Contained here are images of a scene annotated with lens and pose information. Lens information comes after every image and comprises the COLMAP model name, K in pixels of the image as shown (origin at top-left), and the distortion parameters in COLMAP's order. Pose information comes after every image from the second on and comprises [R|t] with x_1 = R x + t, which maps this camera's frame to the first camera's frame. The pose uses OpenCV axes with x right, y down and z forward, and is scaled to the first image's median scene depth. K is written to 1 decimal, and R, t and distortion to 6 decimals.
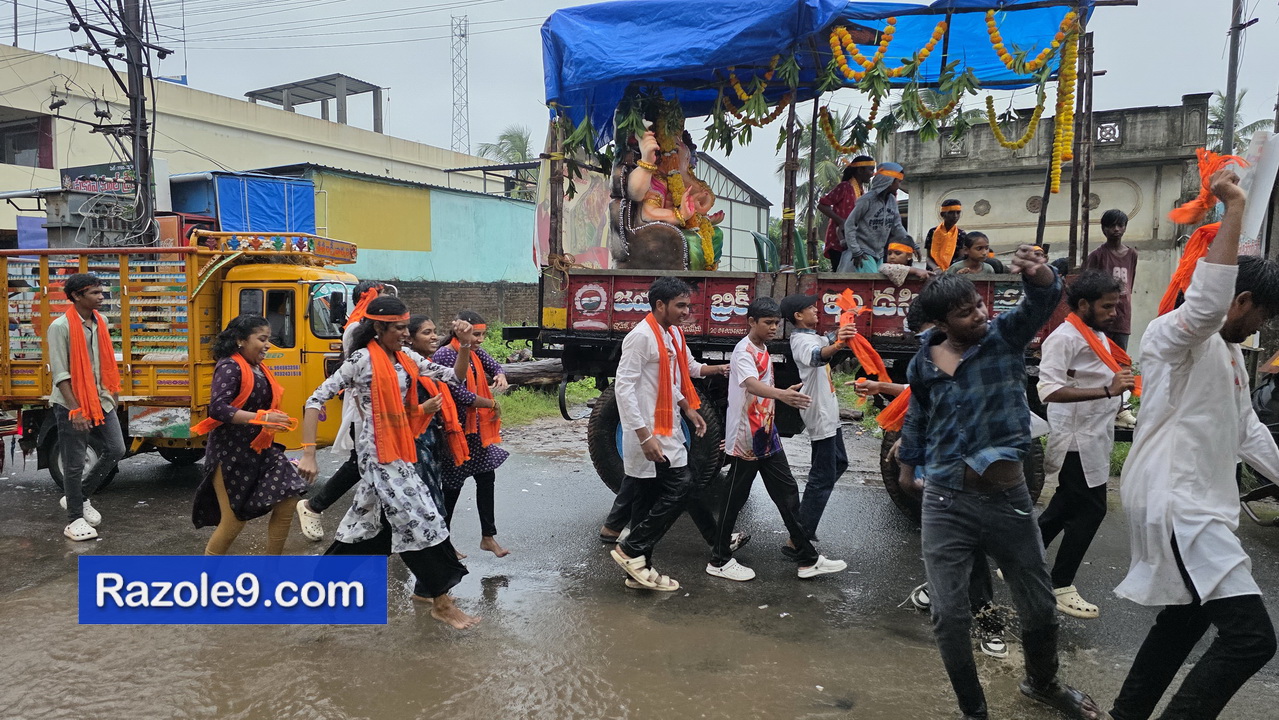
lens RADIAL K [[834.4, 0, 639.7], [0, 834.4, 354.9], [0, 0, 1]] dist [0.000262, -0.001673]
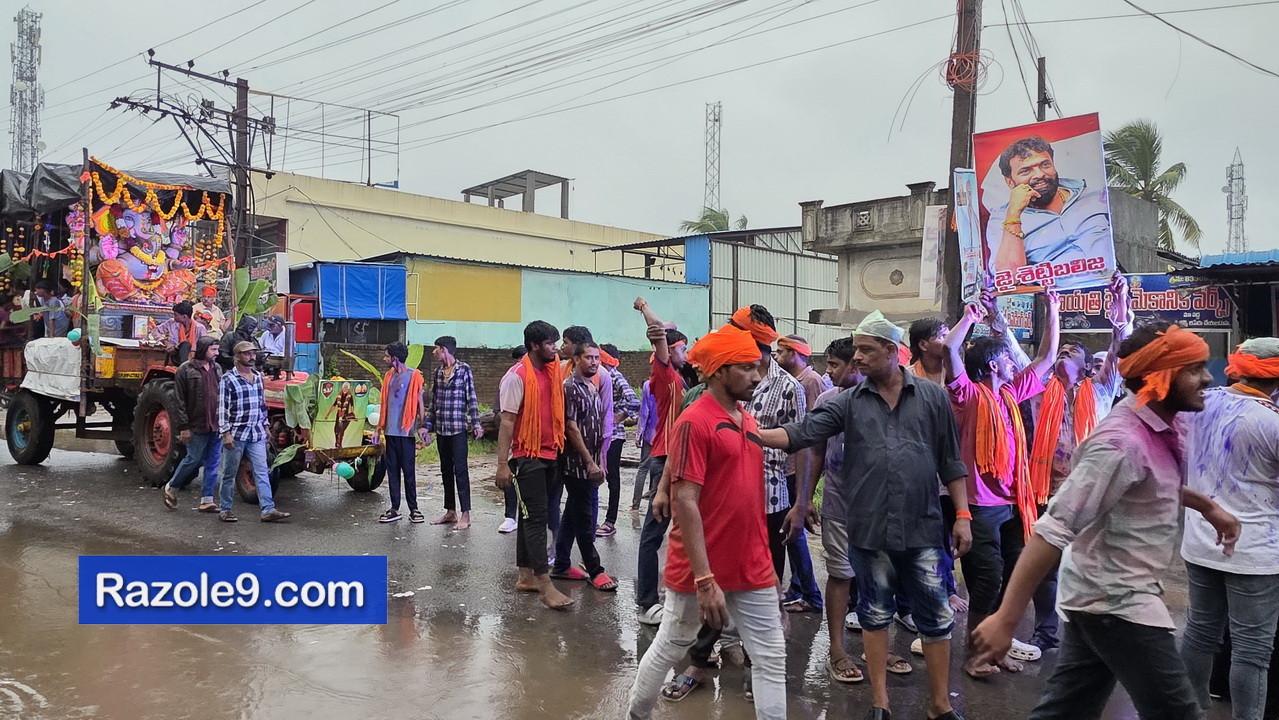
lens RADIAL K [[828.6, 0, 637.9], [0, 828.6, 359.7], [0, 0, 1]] dist [-0.030011, -0.000938]
pose [[0.946478, 0.011751, -0.322555, 0.263810], [-0.036688, 0.996777, -0.071339, 0.003449], [0.320678, 0.079355, 0.943858, -0.024482]]
